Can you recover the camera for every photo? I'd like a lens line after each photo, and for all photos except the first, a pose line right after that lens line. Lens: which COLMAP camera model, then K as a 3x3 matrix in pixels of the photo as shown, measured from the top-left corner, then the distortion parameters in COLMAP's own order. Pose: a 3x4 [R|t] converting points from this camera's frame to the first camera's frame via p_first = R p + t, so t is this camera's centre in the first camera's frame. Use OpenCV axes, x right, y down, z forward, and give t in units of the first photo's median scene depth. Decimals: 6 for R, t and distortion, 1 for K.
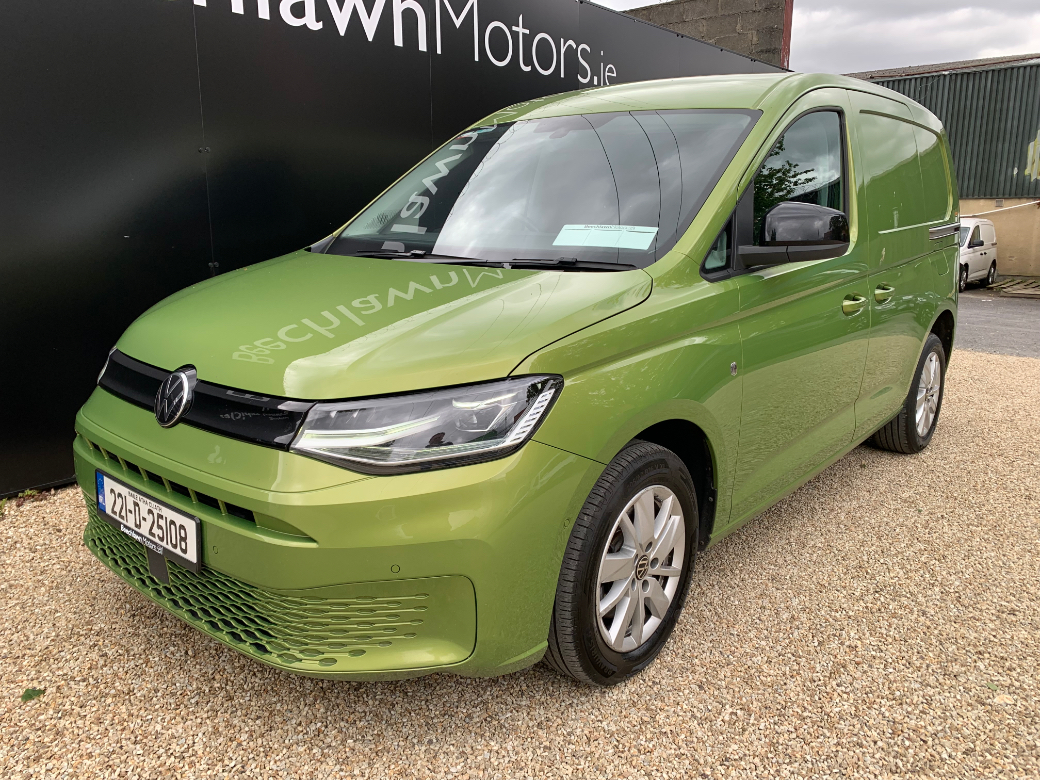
lens RADIAL K [[808.8, 0, 512.4], [0, 808.8, 380.2], [0, 0, 1]] dist [0.026991, -0.019577]
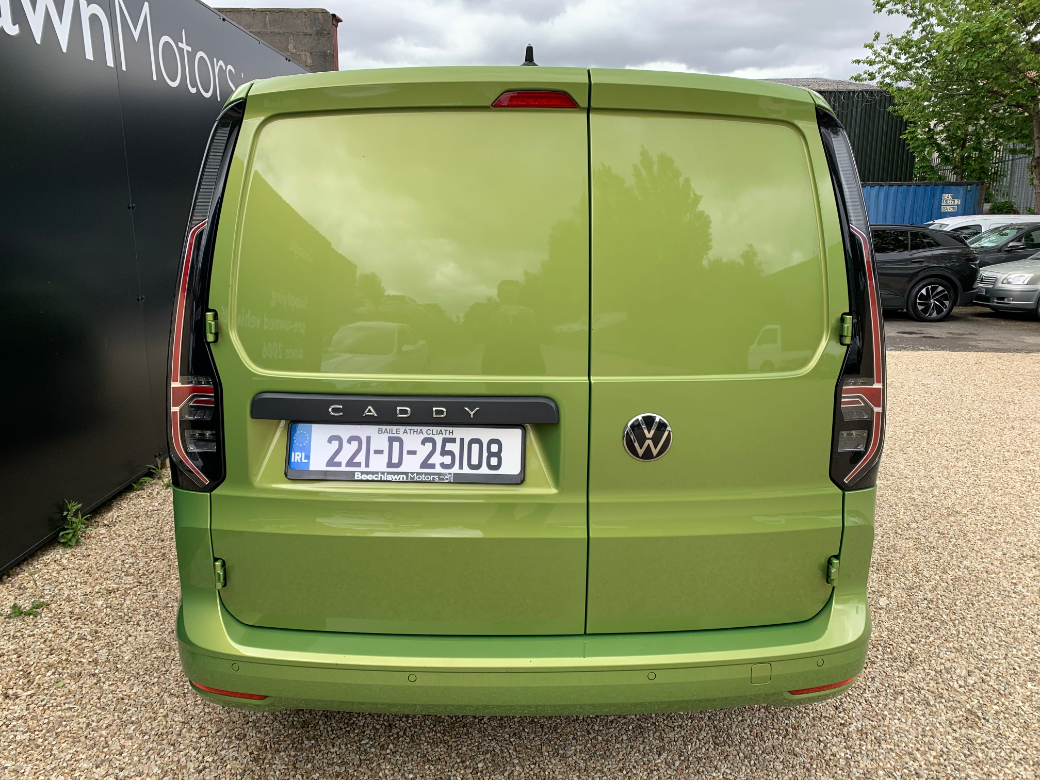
lens RADIAL K [[808.8, 0, 515.6], [0, 808.8, 385.4], [0, 0, 1]] dist [0.026991, -0.019577]
pose [[0.771122, -0.132773, 0.622690, -0.603799], [0.124281, 0.990591, 0.057312, -0.136021], [-0.624440, 0.033194, 0.780367, 0.177737]]
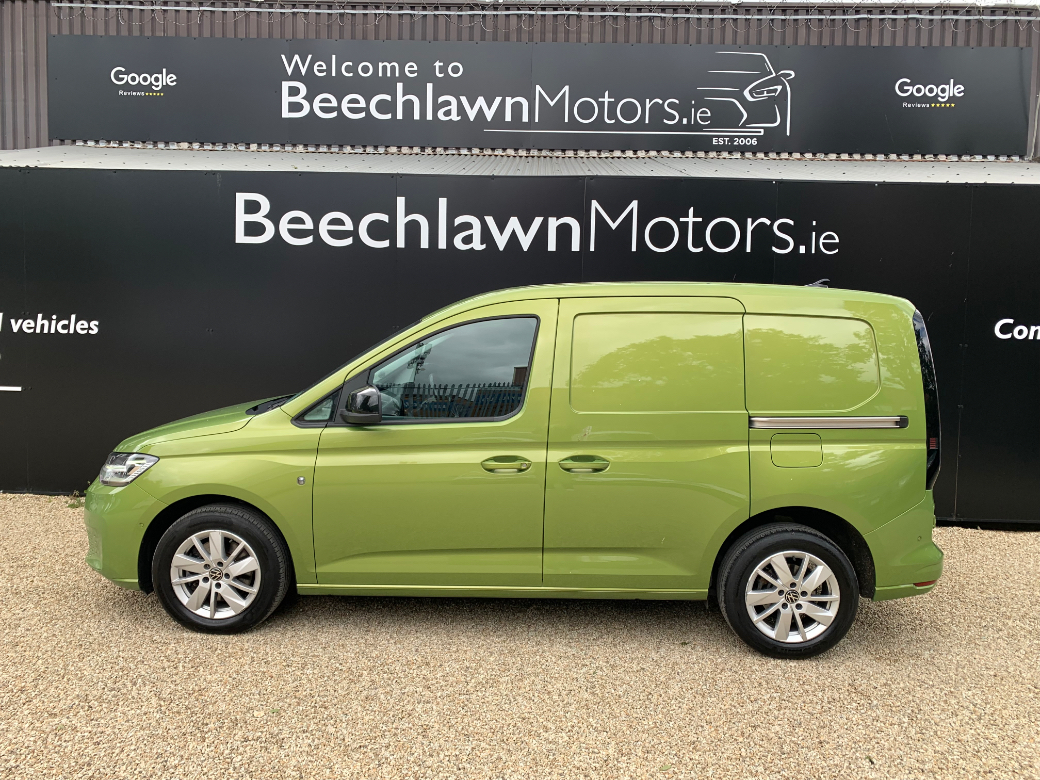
lens RADIAL K [[808.8, 0, 513.9], [0, 808.8, 386.9], [0, 0, 1]] dist [0.026991, -0.019577]
pose [[0.617720, 0.077312, -0.782588, 1.523073], [-0.181746, 0.982249, -0.046421, -0.174677], [0.765108, 0.170908, 0.620806, 0.218257]]
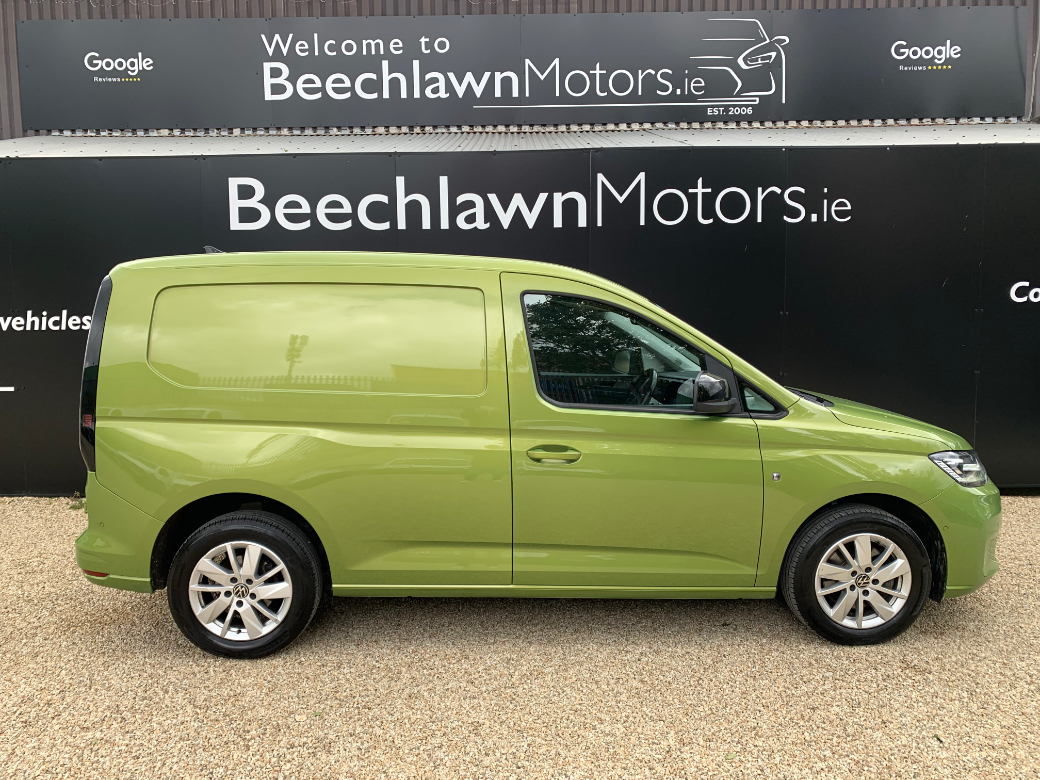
lens RADIAL K [[808.8, 0, 510.9], [0, 808.8, 391.8], [0, 0, 1]] dist [0.026991, -0.019577]
pose [[0.634906, 0.075692, -0.768873, 1.431830], [-0.145755, 0.989054, -0.022991, -0.161557], [0.758716, 0.126664, 0.638988, 0.192407]]
